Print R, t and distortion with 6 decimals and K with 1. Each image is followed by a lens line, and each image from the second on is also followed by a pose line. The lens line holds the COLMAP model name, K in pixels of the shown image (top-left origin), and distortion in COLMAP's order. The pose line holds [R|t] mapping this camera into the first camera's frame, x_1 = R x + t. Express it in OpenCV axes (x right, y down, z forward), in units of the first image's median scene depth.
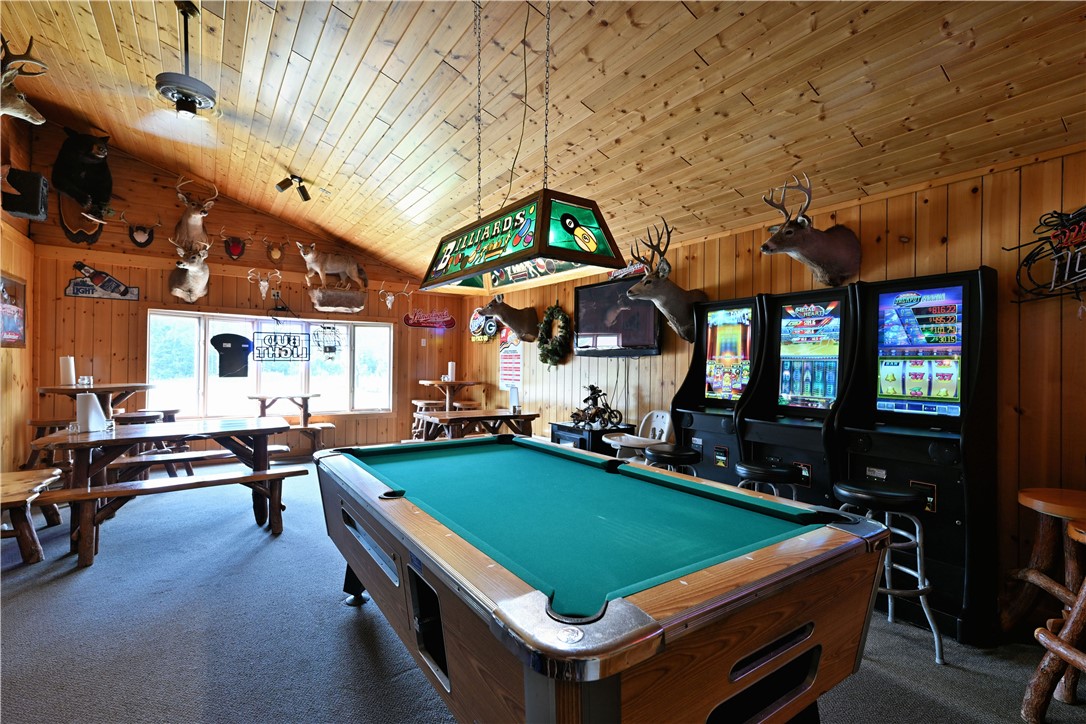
lens RADIAL K [[486.3, 0, 539.5], [0, 486.3, 358.8], [0, 0, 1]] dist [0.010521, -0.000152]
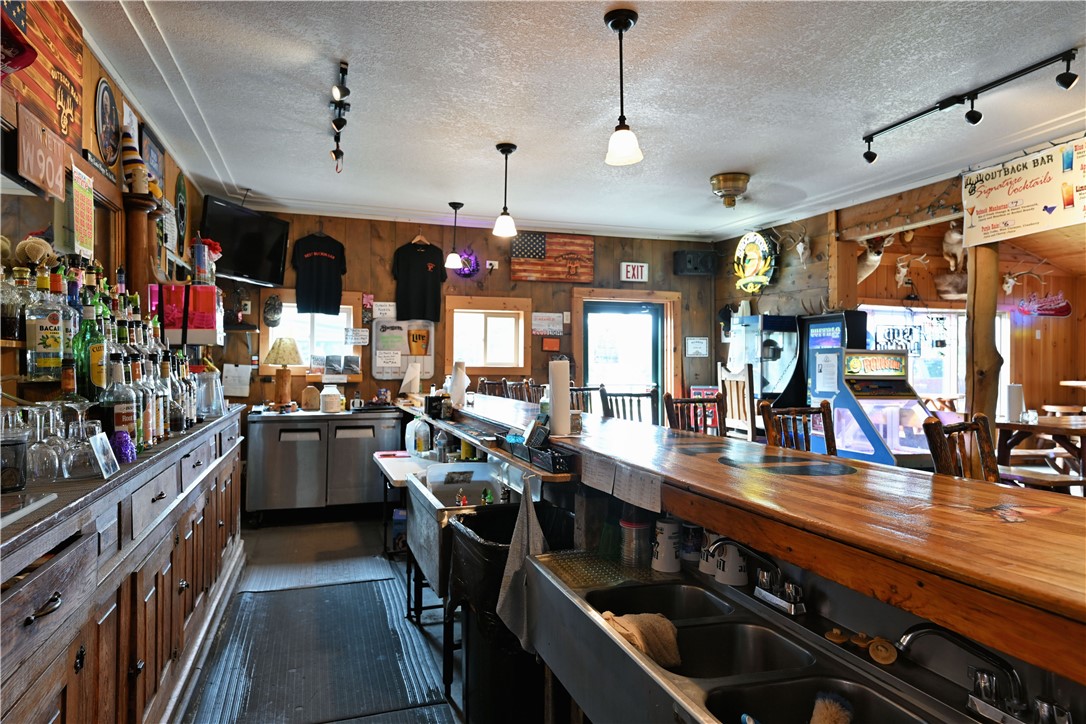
lens RADIAL K [[675.5, 0, 540.7], [0, 675.5, 357.2], [0, 0, 1]] dist [0.039453, 0.001757]
pose [[0.959180, -0.001671, -0.282790, -0.970406], [-0.000095, 0.999981, -0.006231, 0.014830], [0.282795, 0.006004, 0.959162, -0.443489]]
